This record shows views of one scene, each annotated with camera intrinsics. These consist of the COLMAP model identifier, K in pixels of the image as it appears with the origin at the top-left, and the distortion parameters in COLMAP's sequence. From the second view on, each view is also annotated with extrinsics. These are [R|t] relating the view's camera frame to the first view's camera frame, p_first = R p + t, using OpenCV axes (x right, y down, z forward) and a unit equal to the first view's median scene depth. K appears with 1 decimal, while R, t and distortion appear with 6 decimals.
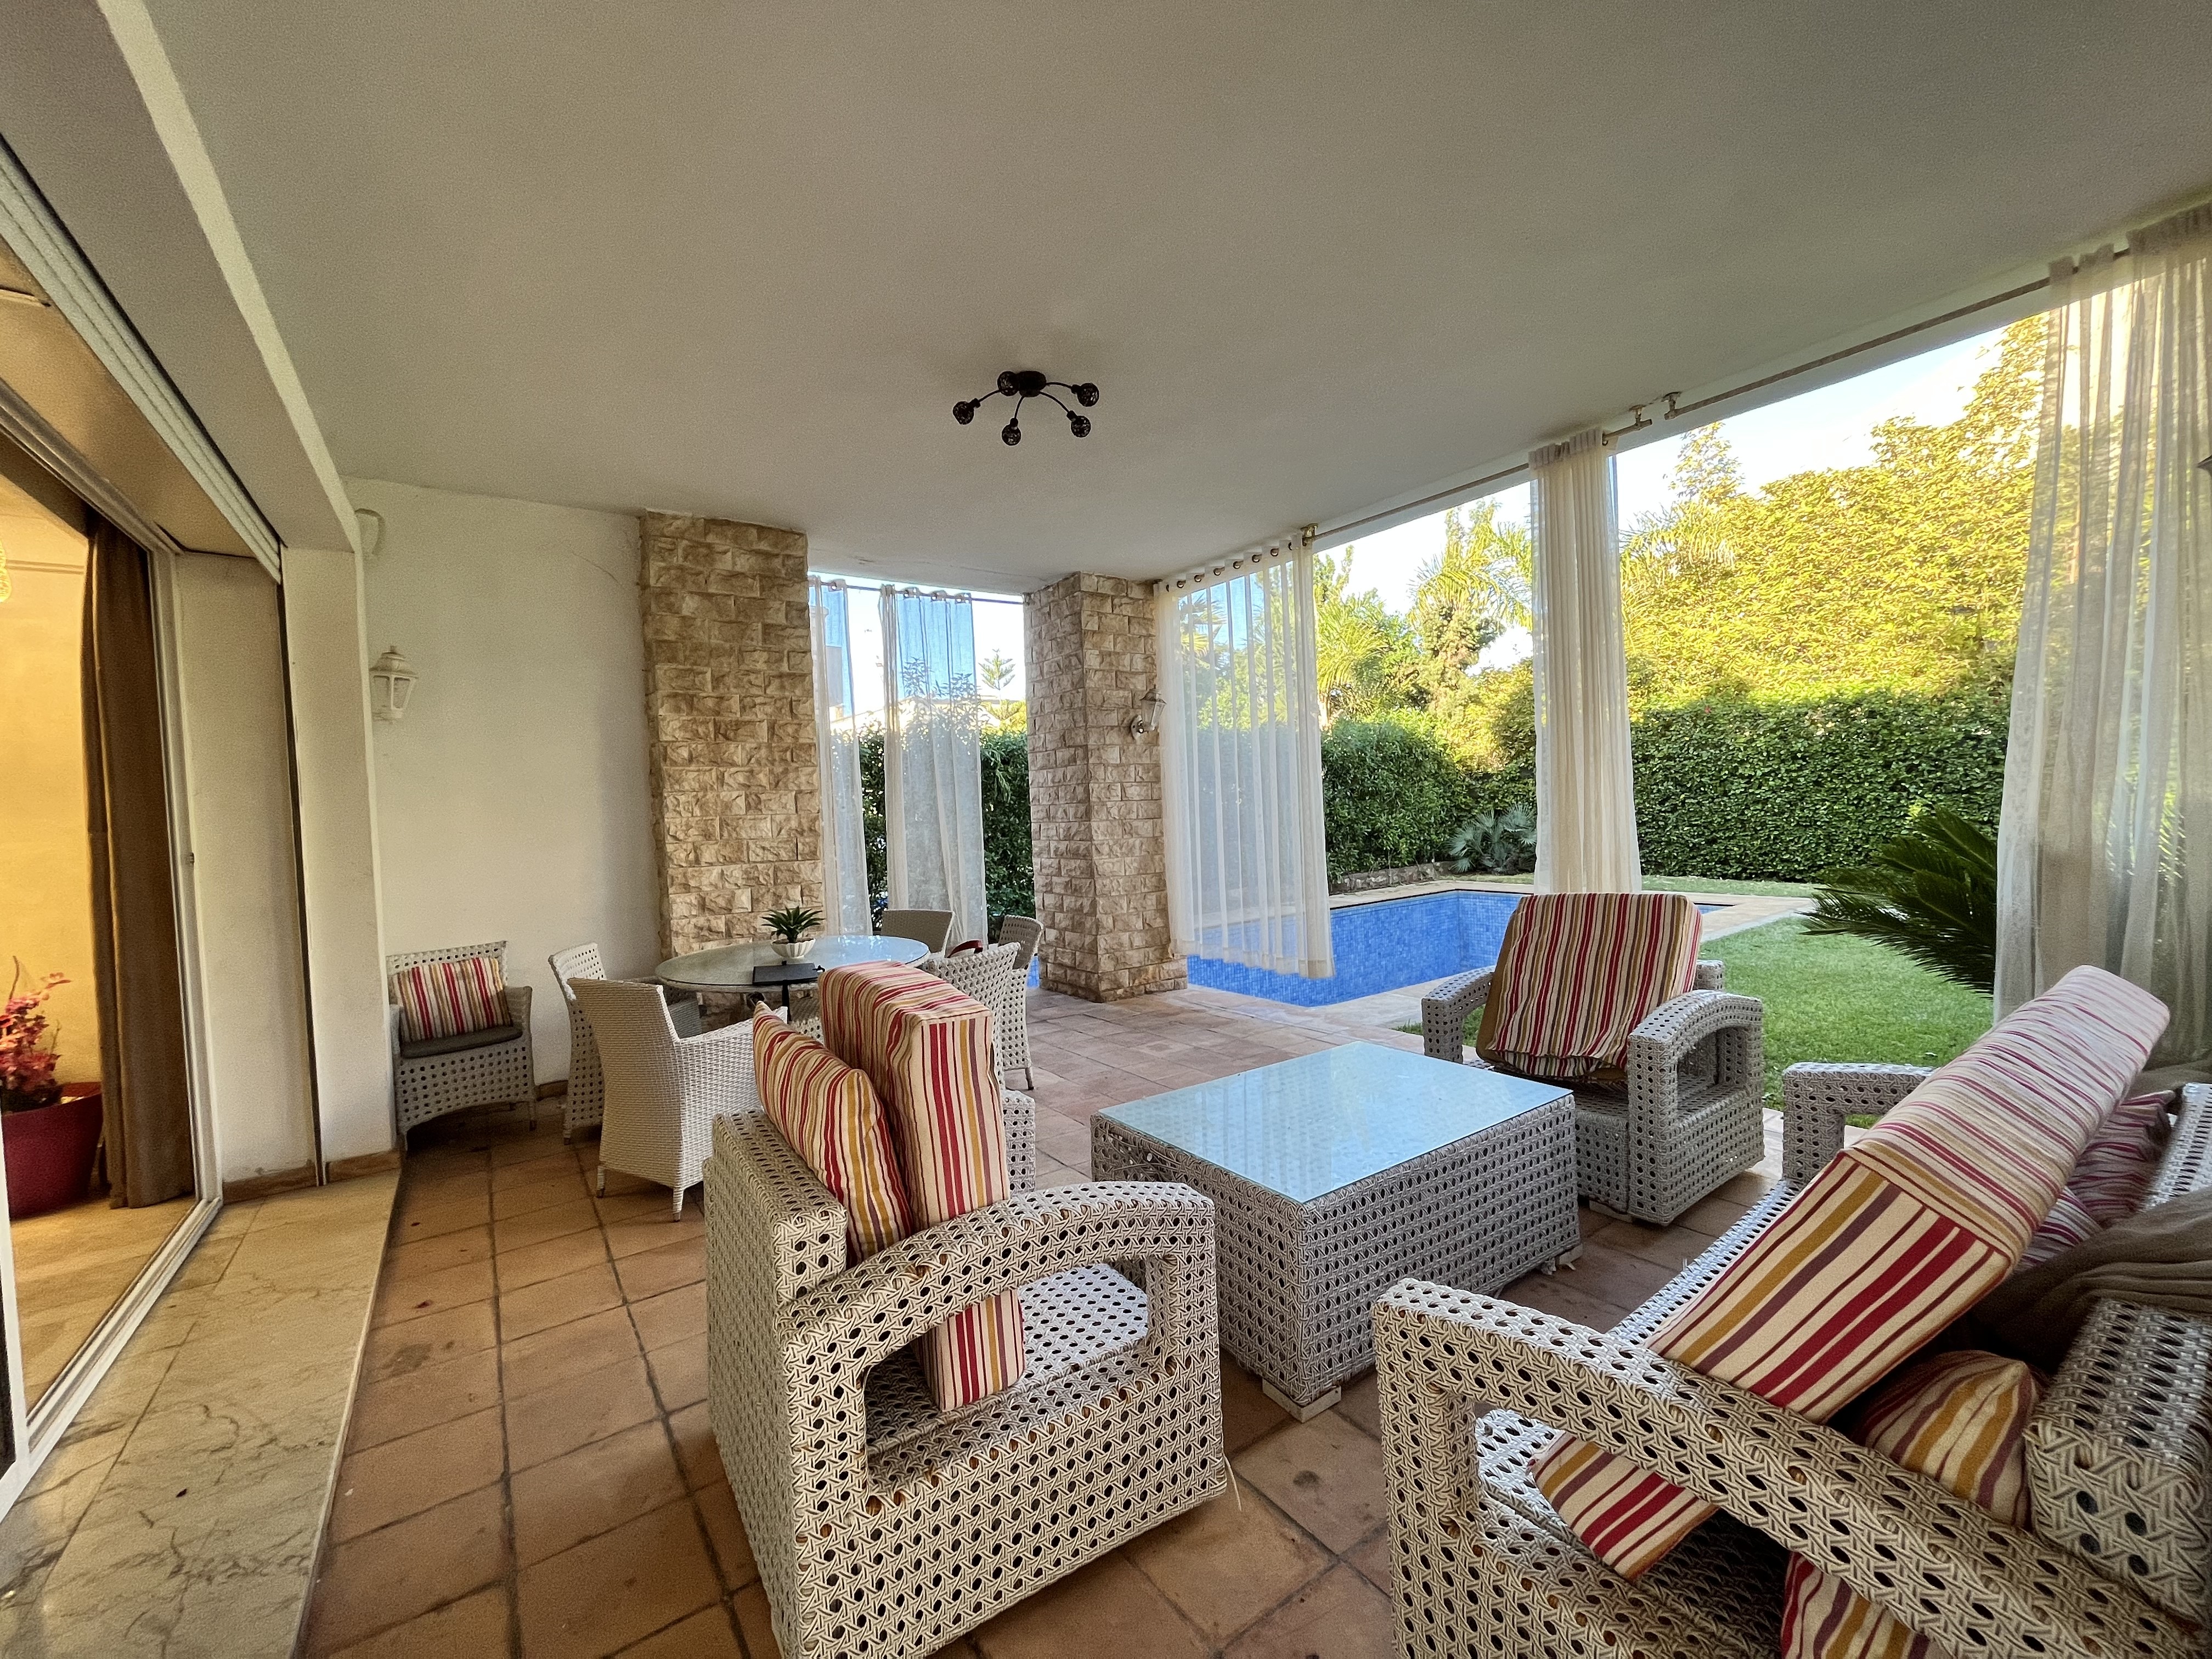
lens RADIAL K [[892.4, 0, 1105.4], [0, 892.4, 831.9], [0, 0, 1]] dist [-0.001250, 0.000205]
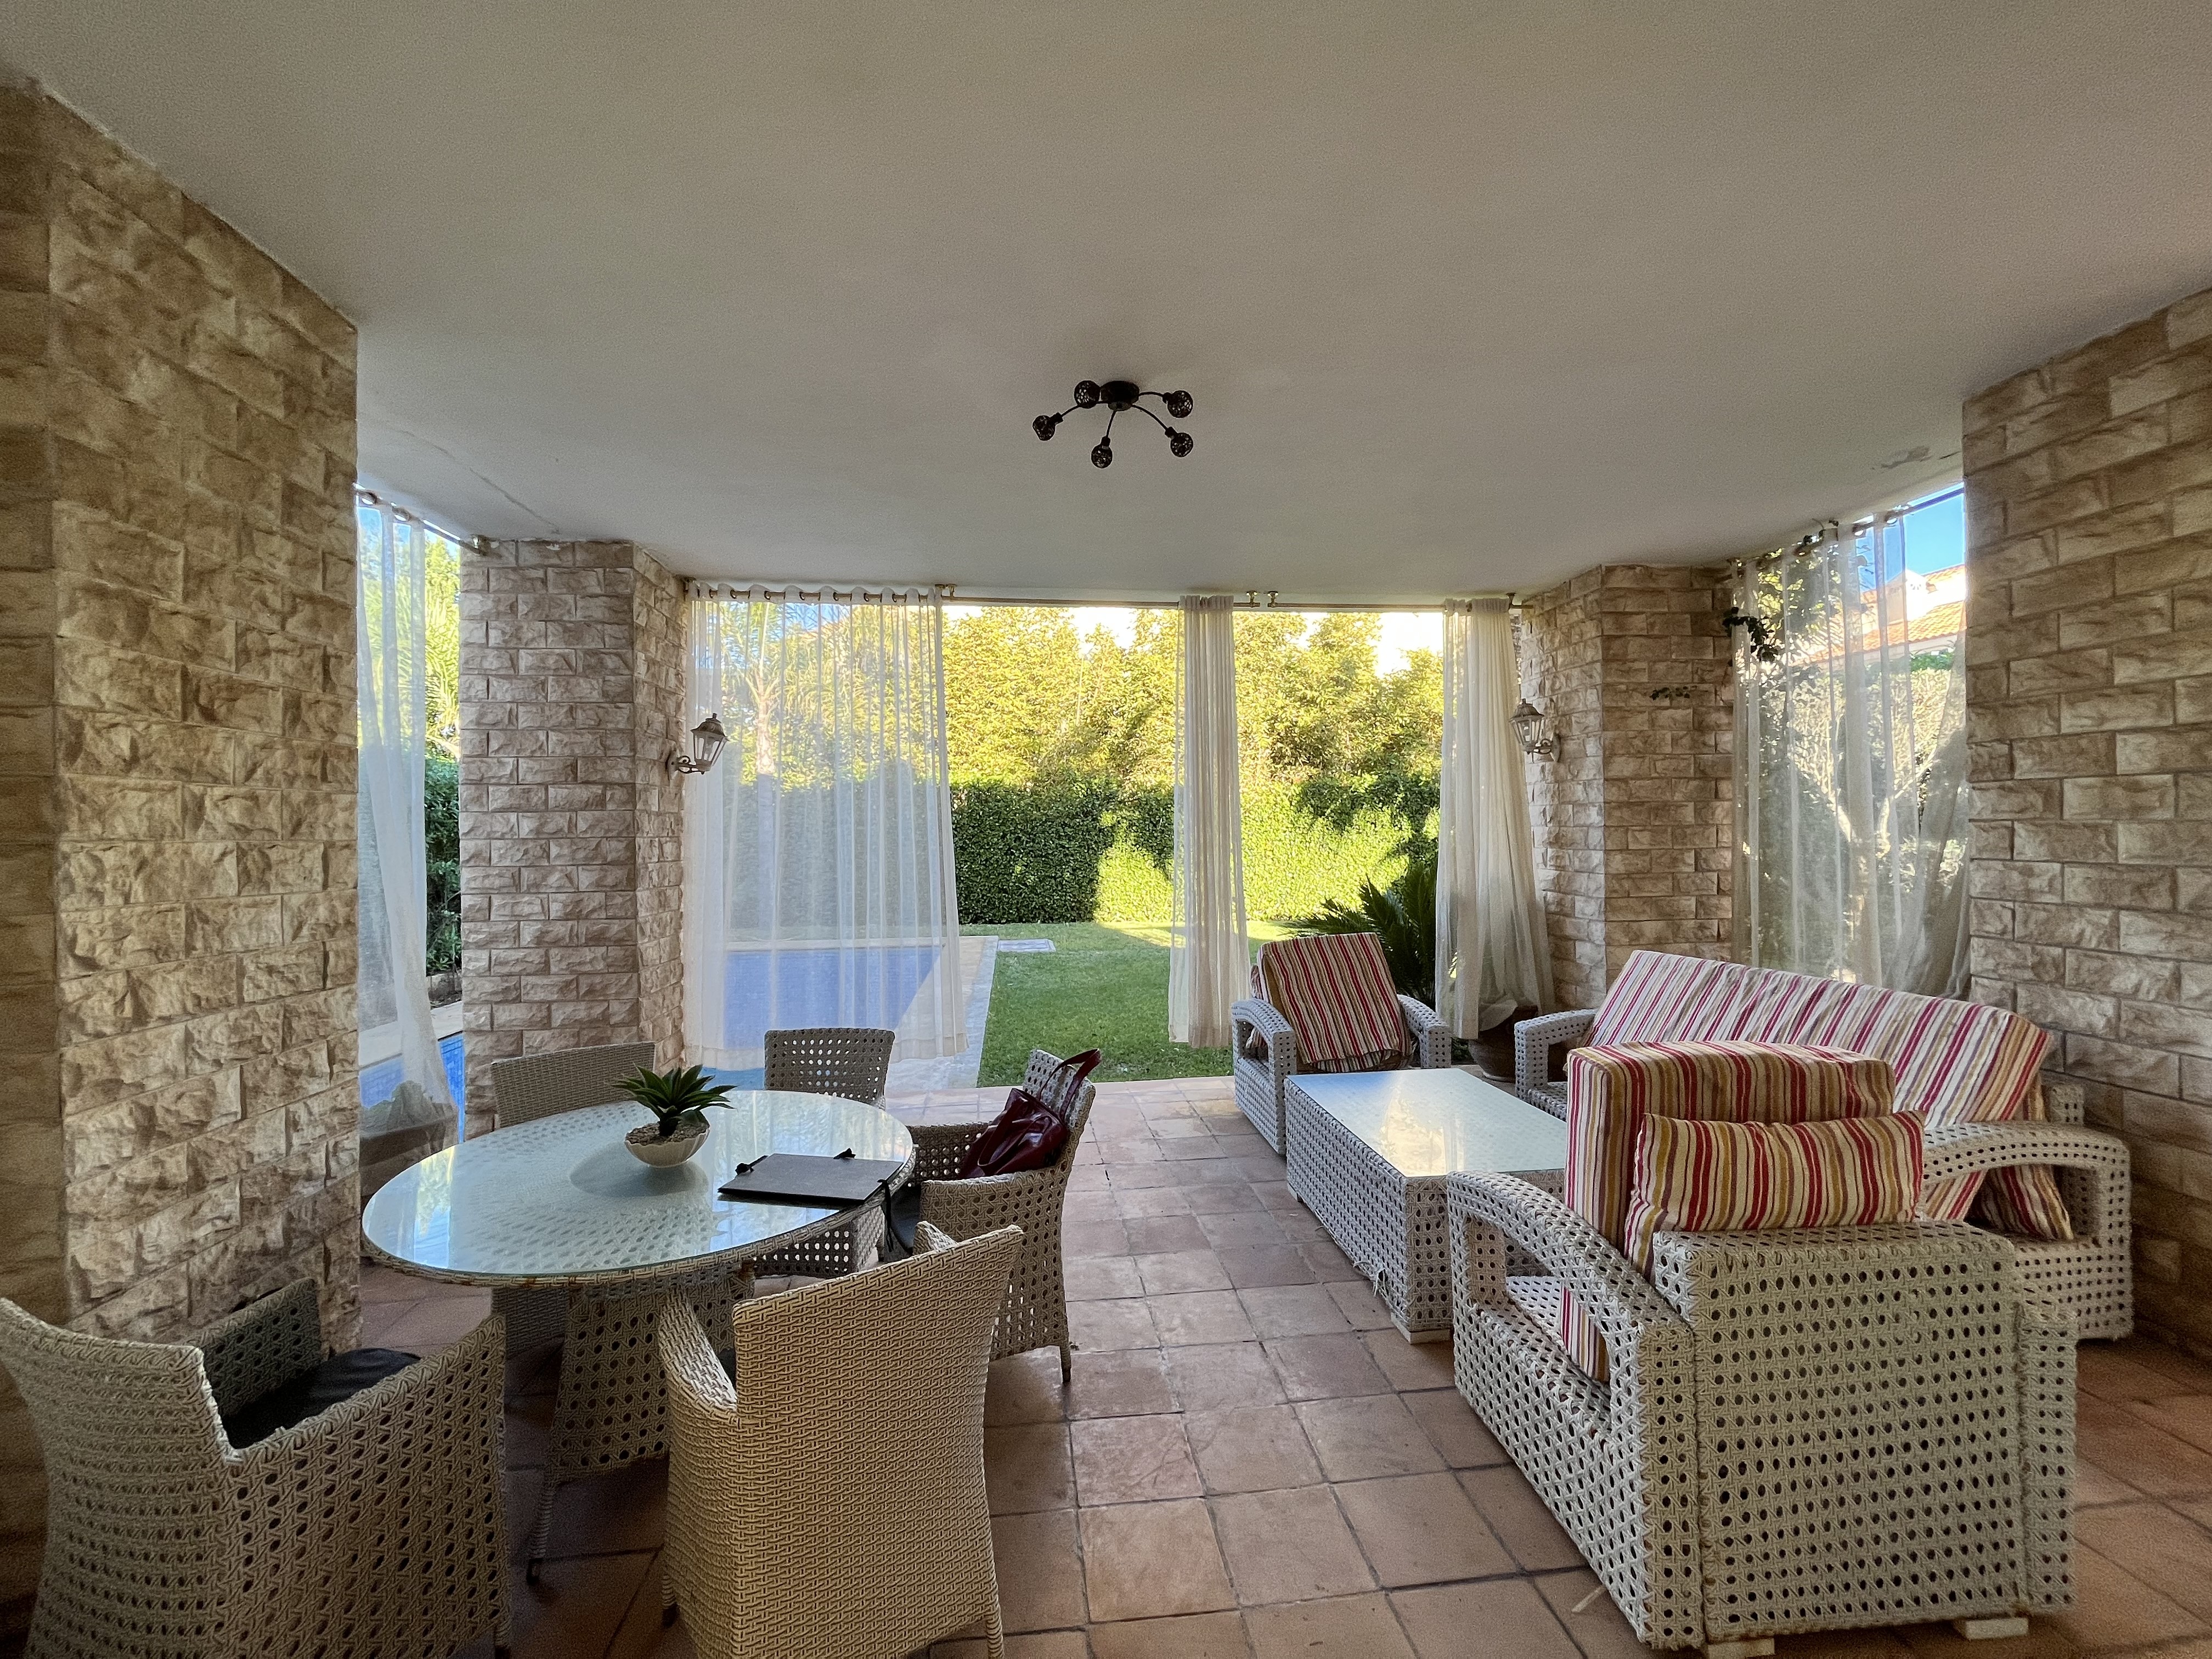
lens RADIAL K [[892.4, 0, 1105.6], [0, 892.4, 830.5], [0, 0, 1]] dist [-0.001250, 0.000205]
pose [[0.485779, 0.033262, 0.873449, -0.578967], [0.023229, 0.998432, -0.050941, -0.019101], [-0.873773, 0.045035, 0.484244, 0.416941]]
